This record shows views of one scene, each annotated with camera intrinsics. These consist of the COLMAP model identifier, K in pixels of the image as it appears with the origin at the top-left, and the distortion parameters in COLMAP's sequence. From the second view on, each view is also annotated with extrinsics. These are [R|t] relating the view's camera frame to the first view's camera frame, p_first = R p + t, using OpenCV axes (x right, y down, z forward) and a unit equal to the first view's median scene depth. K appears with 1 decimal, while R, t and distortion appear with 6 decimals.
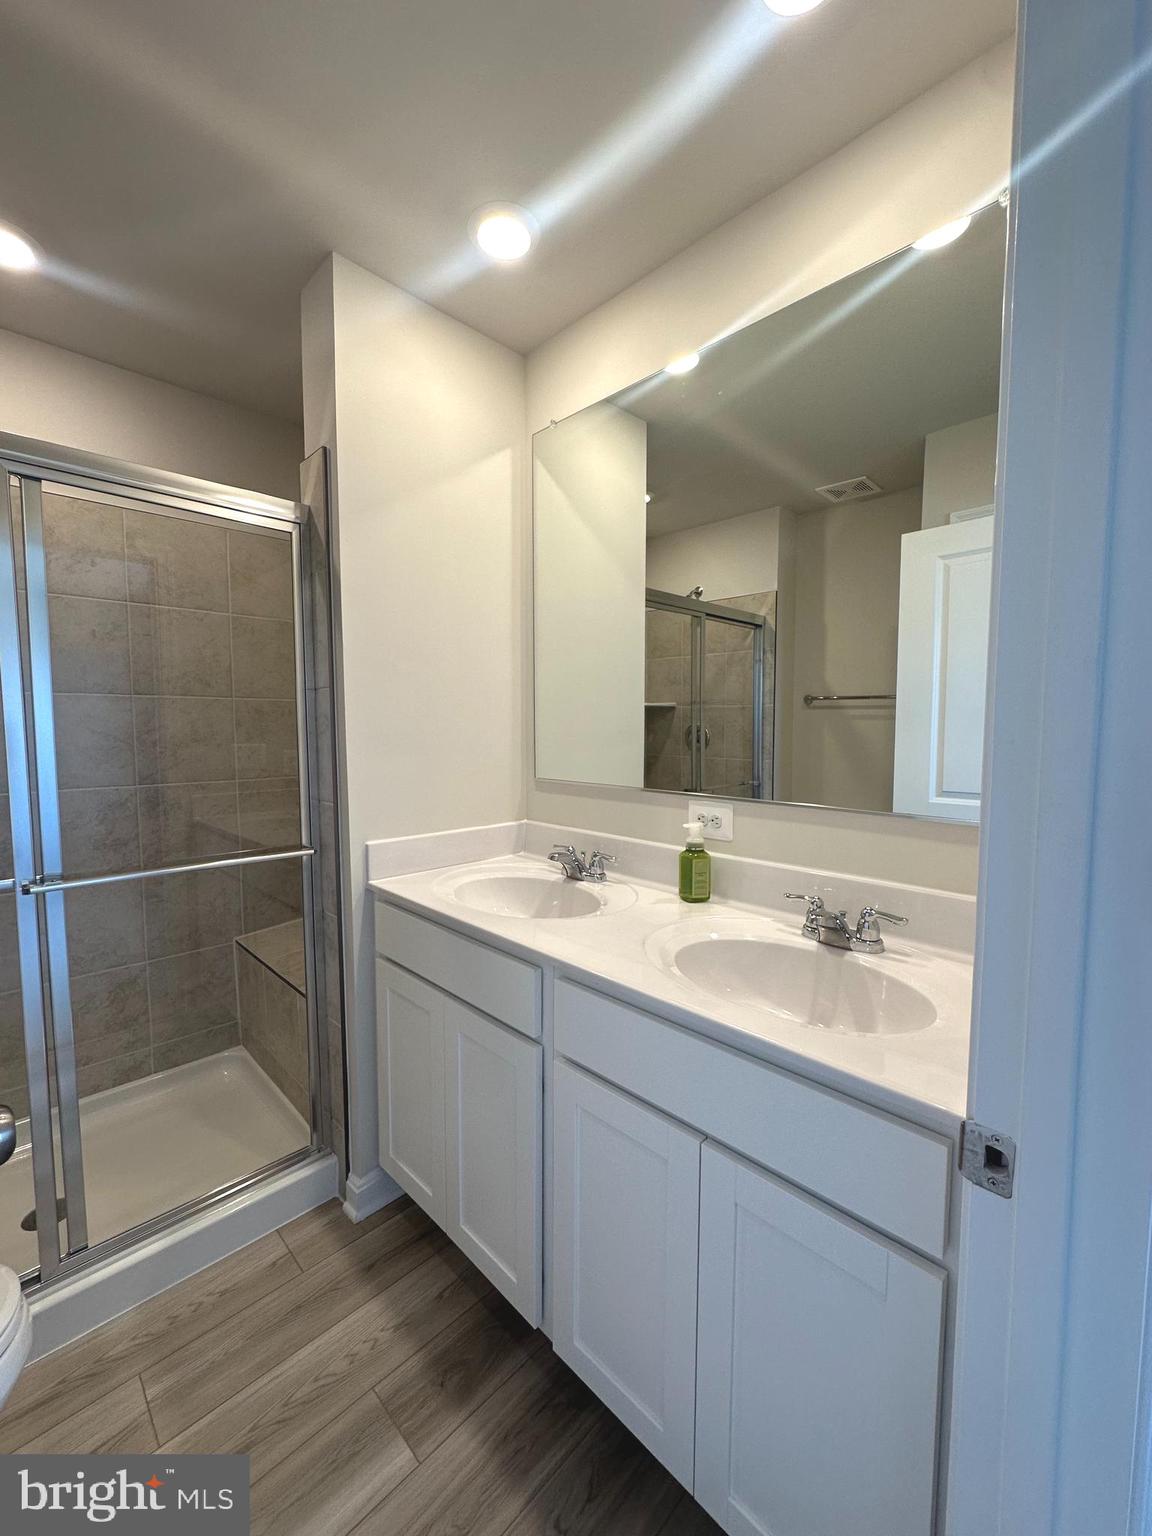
lens RADIAL K [[614.9, 0, 576.0], [0, 614.9, 768.0], [0, 0, 1]] dist [-0.003192, 0.000374]
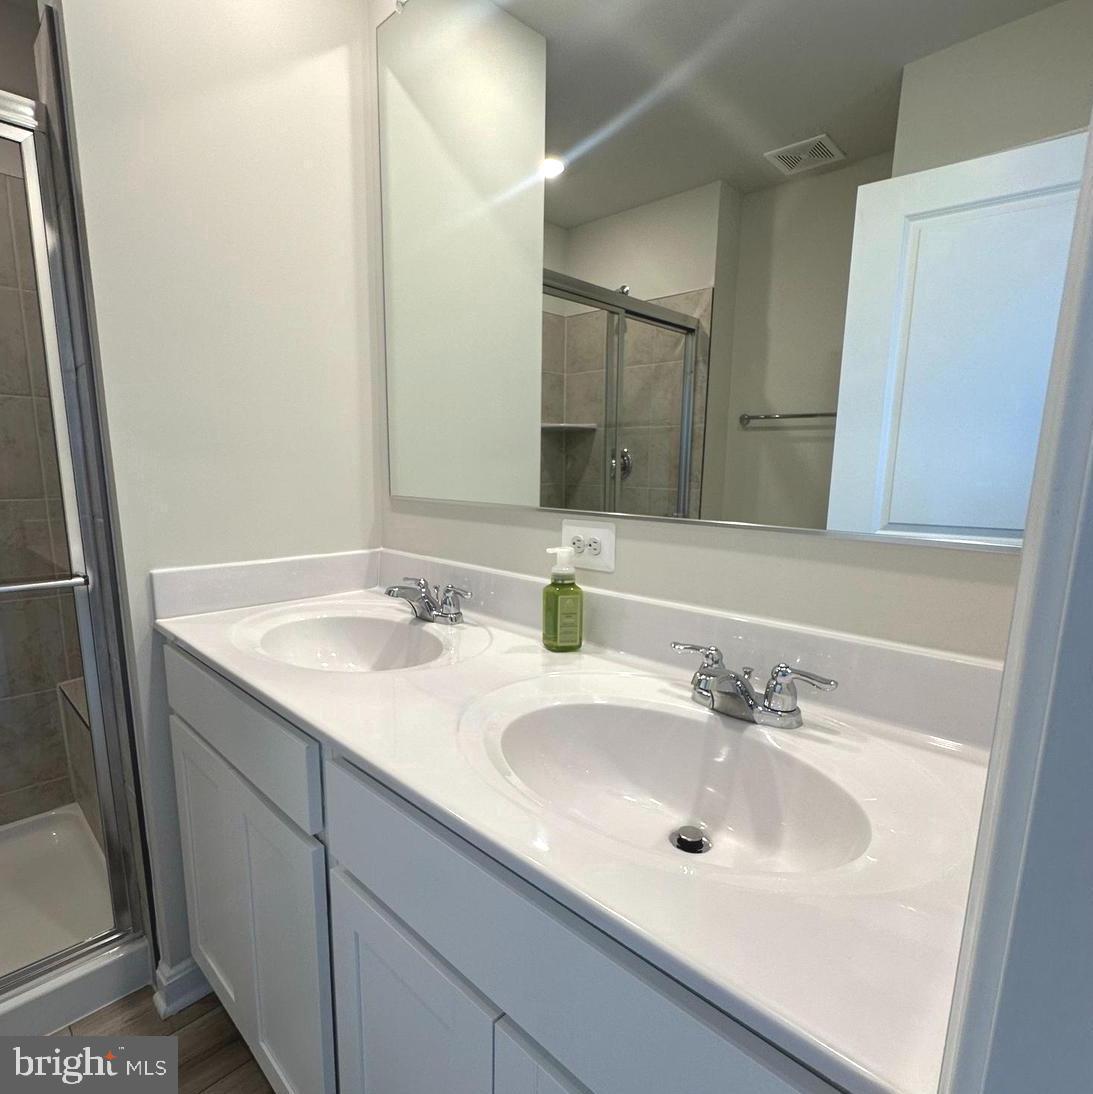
lens RADIAL K [[614.2, 0, 522.1], [0, 614.2, 577.4], [0, 0, 1]] dist [-0.004672, -0.001322]
pose [[0.999953, 0.009230, 0.002922, 0.125325], [-0.009495, 0.993931, 0.109595, 0.039459], [-0.001892, -0.109618, 0.993972, 0.225555]]
